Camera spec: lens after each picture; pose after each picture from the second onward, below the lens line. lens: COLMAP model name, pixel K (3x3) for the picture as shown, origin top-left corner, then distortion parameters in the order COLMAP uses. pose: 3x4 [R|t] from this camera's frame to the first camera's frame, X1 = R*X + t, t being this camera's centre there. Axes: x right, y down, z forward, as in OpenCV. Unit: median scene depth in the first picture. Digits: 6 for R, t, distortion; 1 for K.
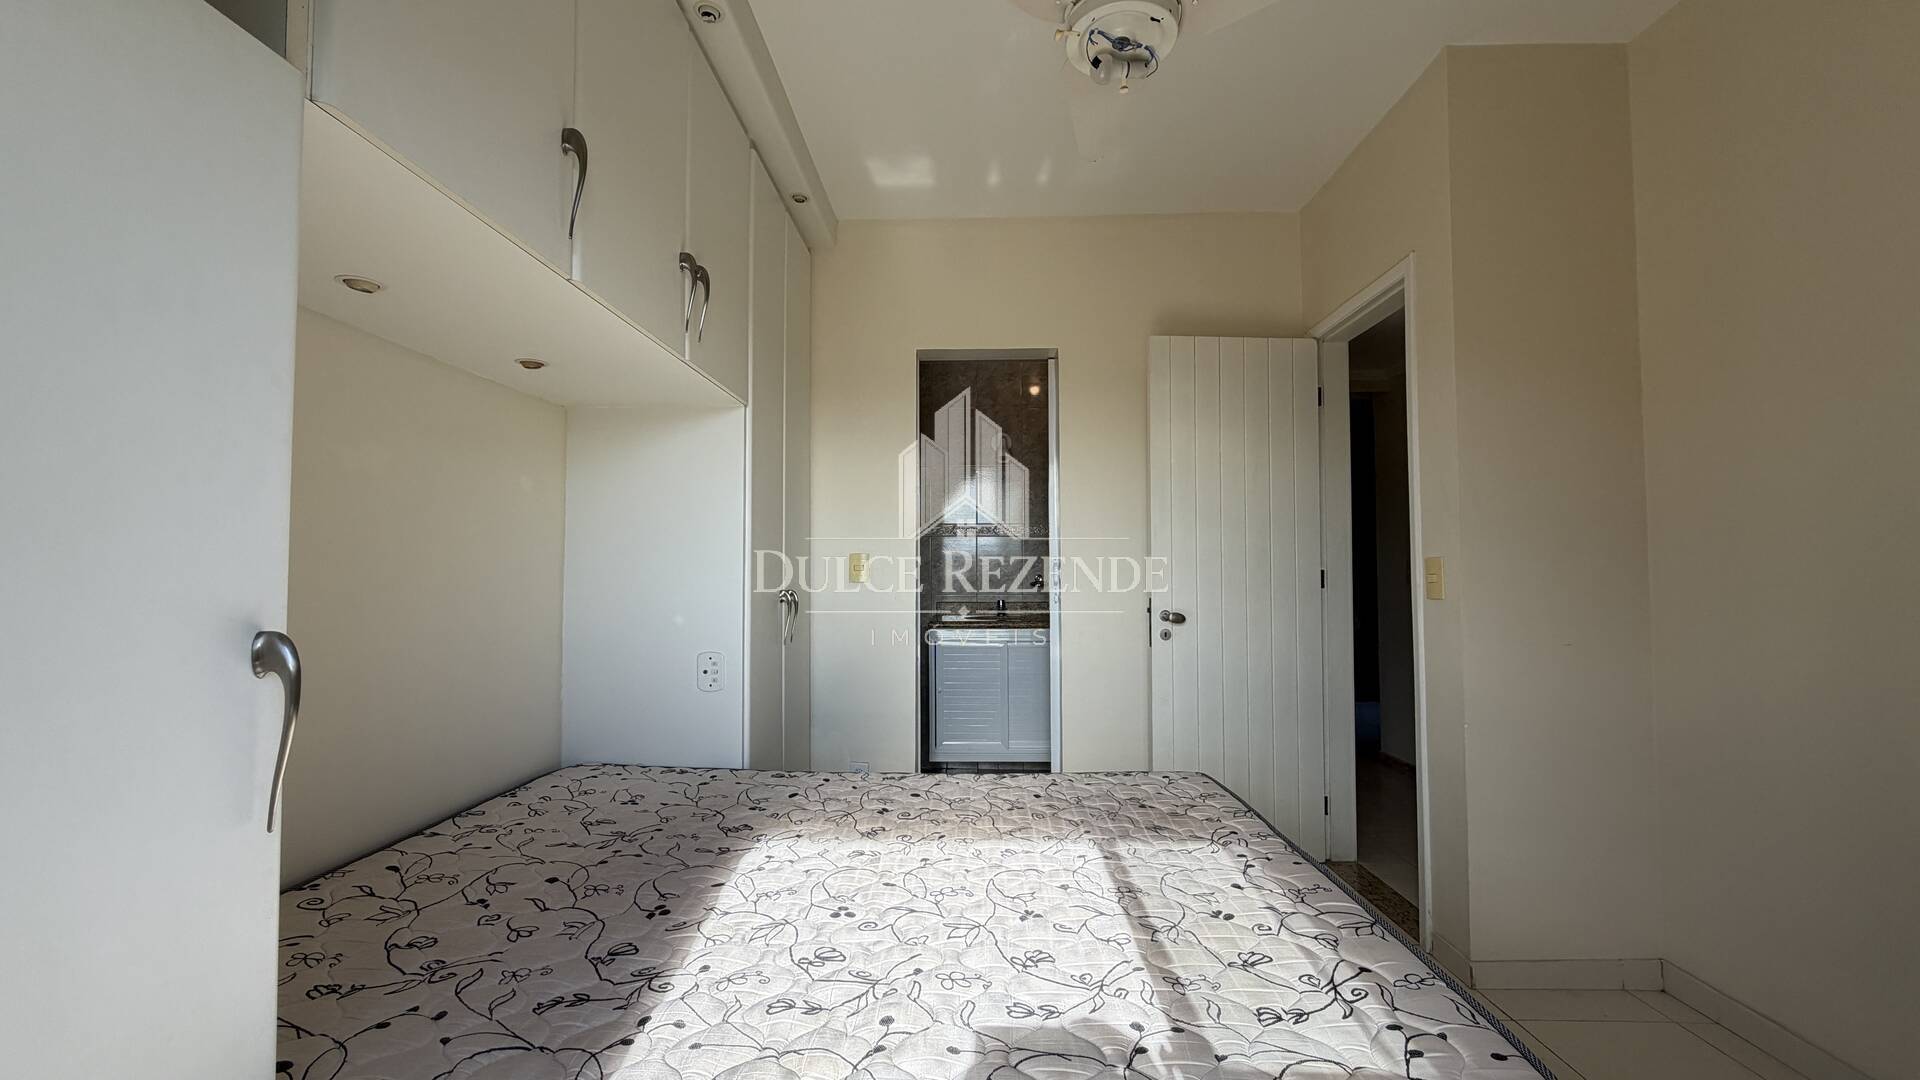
lens RADIAL K [[761.8, 0, 960.0], [0, 761.8, 540.0], [0, 0, 1]] dist [-0.002153, -0.000043]
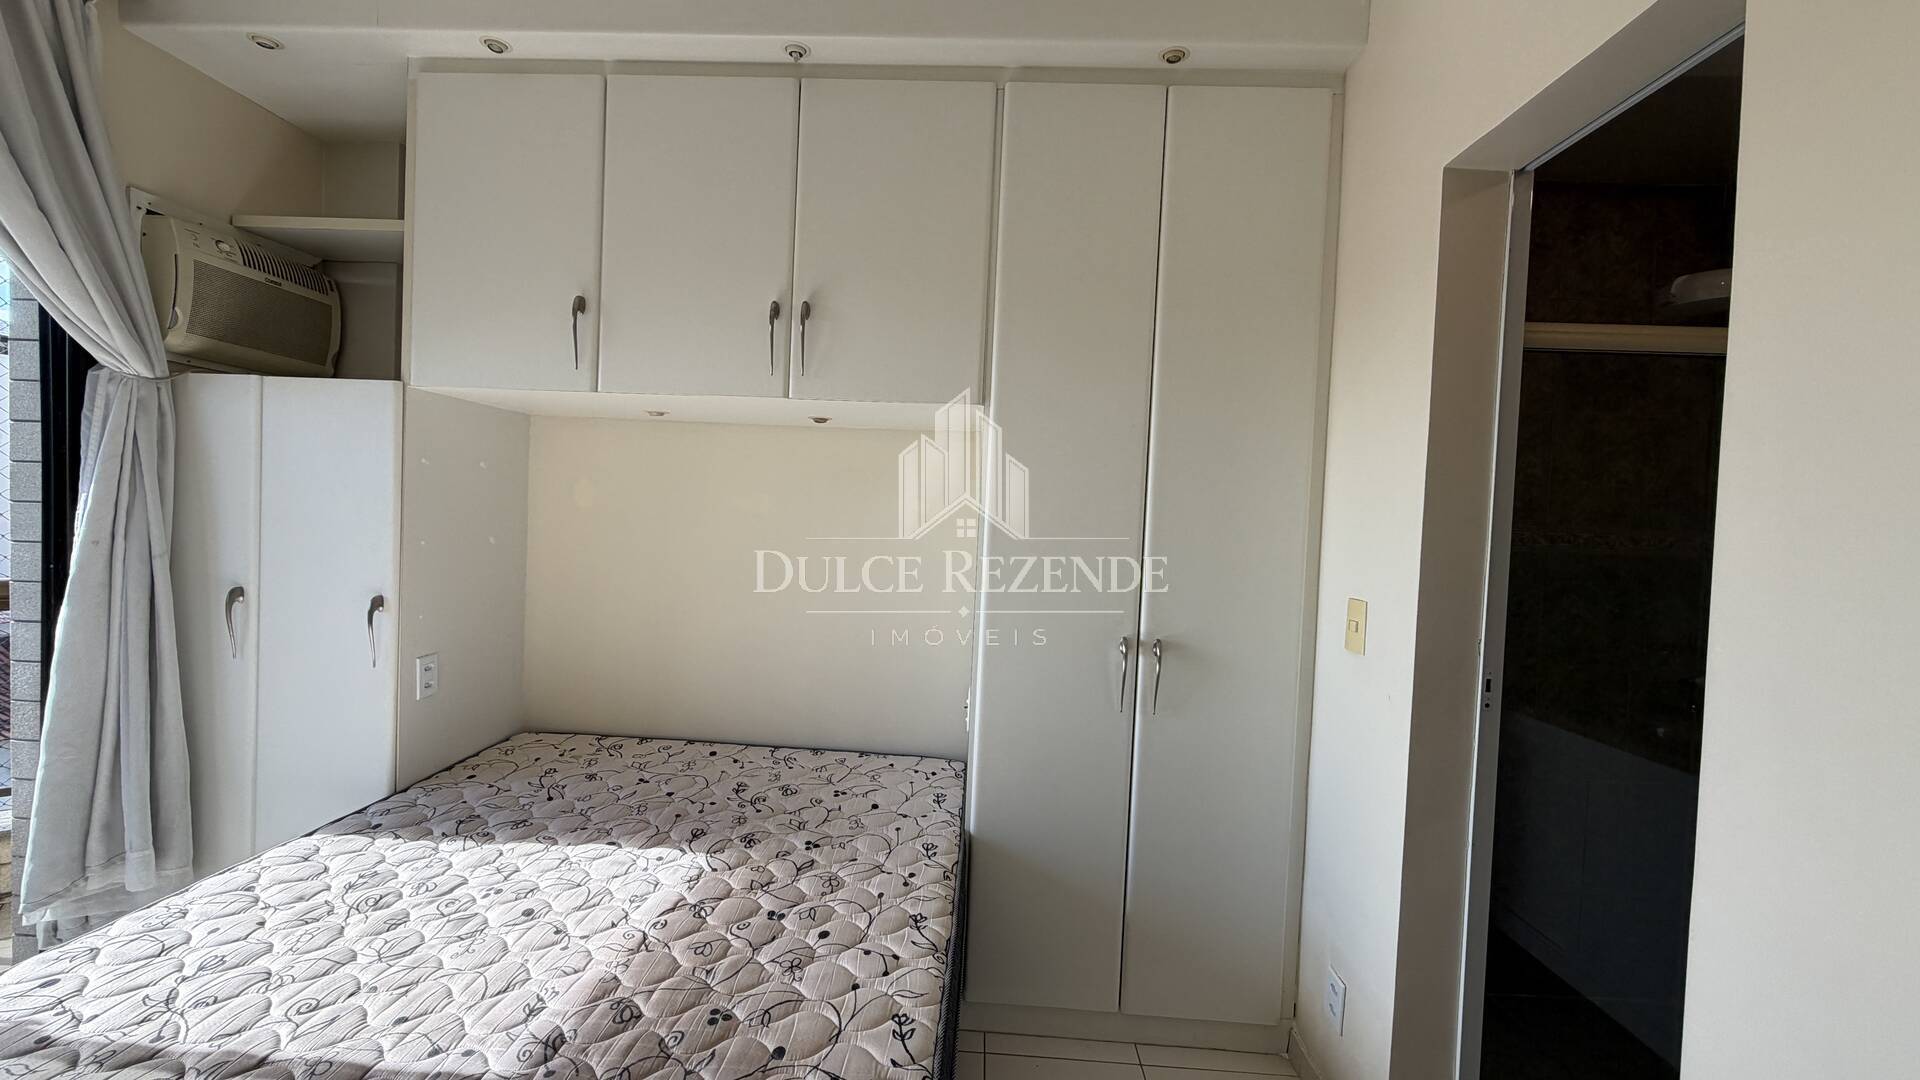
lens RADIAL K [[761.8, 0, 960.0], [0, 761.8, 540.0], [0, 0, 1]] dist [-0.002153, -0.000043]
pose [[-0.026780, 0.025376, -0.999319, 0.788792], [-0.001660, 0.999675, 0.025429, -0.068694], [0.999640, 0.002340, -0.026729, 1.400158]]
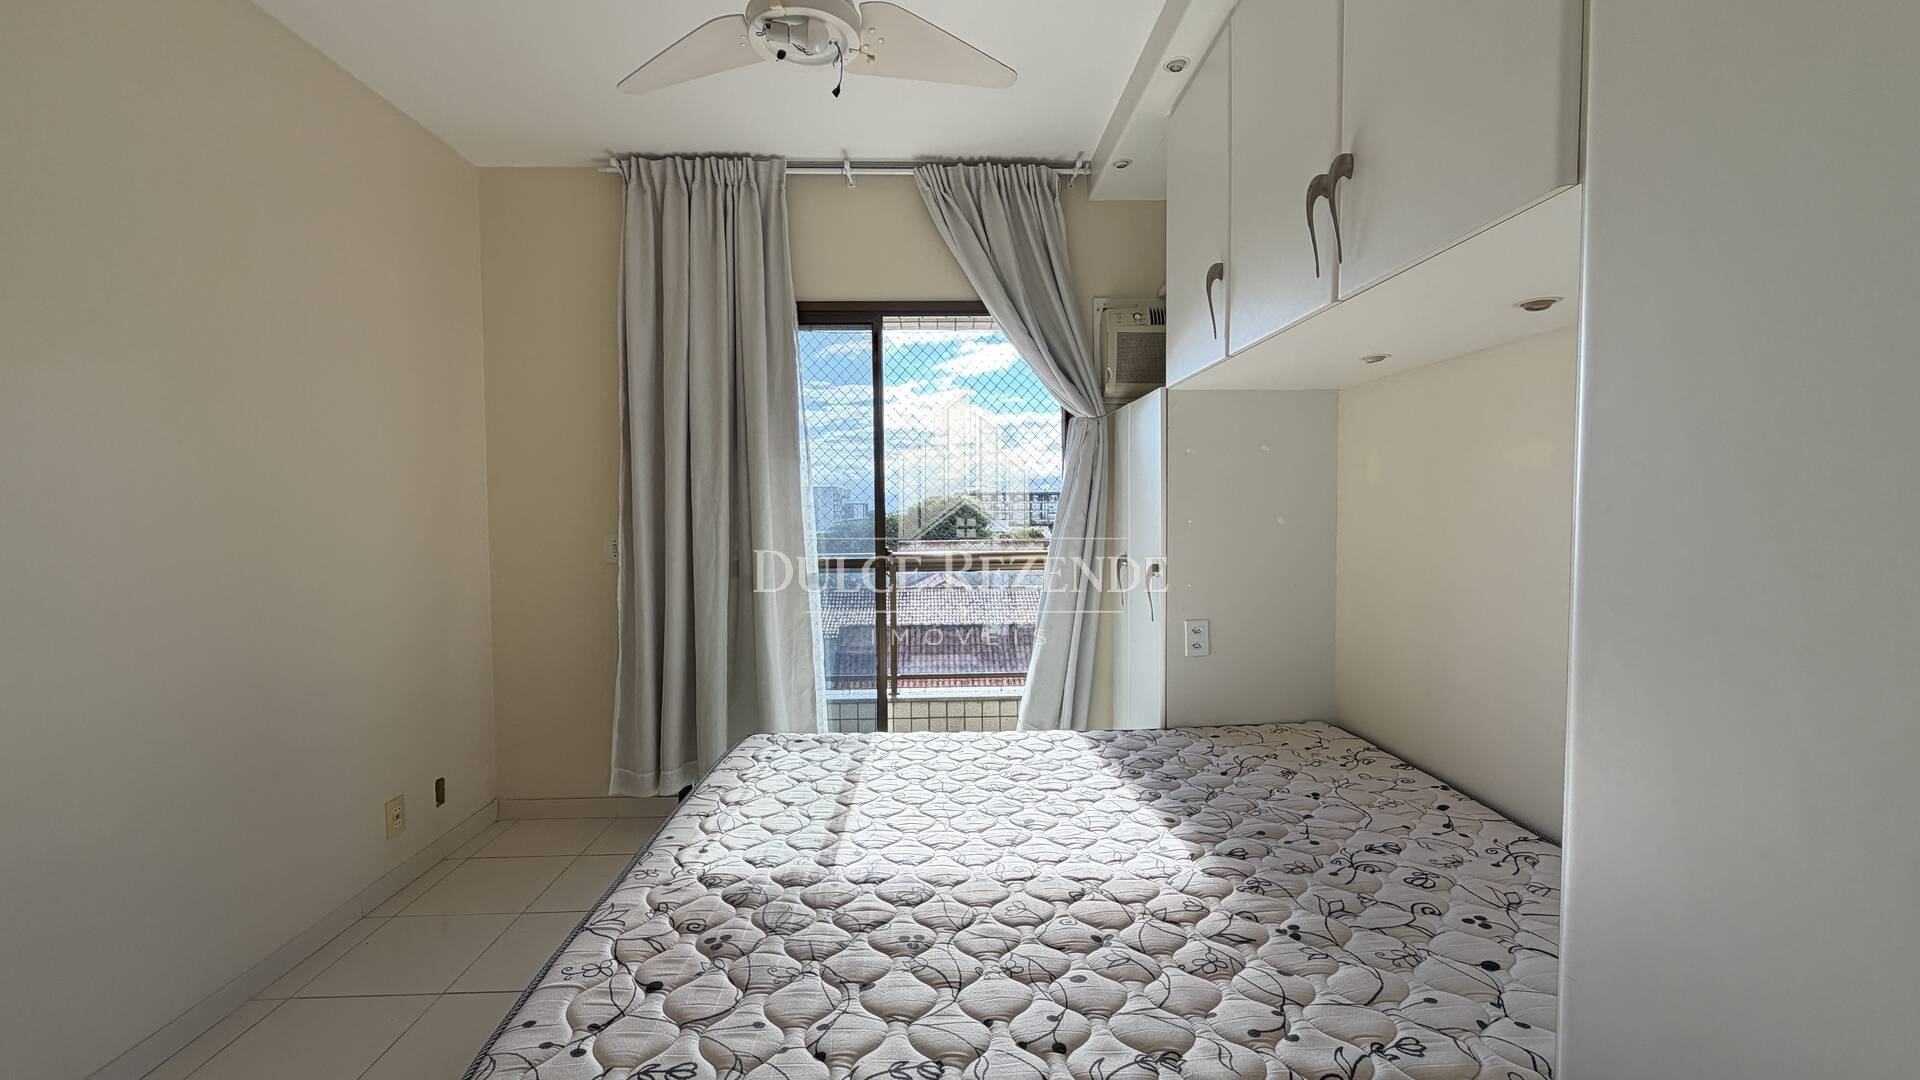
lens RADIAL K [[761.8, 0, 960.0], [0, 761.8, 540.0], [0, 0, 1]] dist [-0.002153, -0.000043]
pose [[-0.998448, 0.005456, -0.055421, 0.073847], [0.005456, 0.999985, 0.000154, 0.003266], [0.055421, -0.000149, -0.998463, 1.913631]]
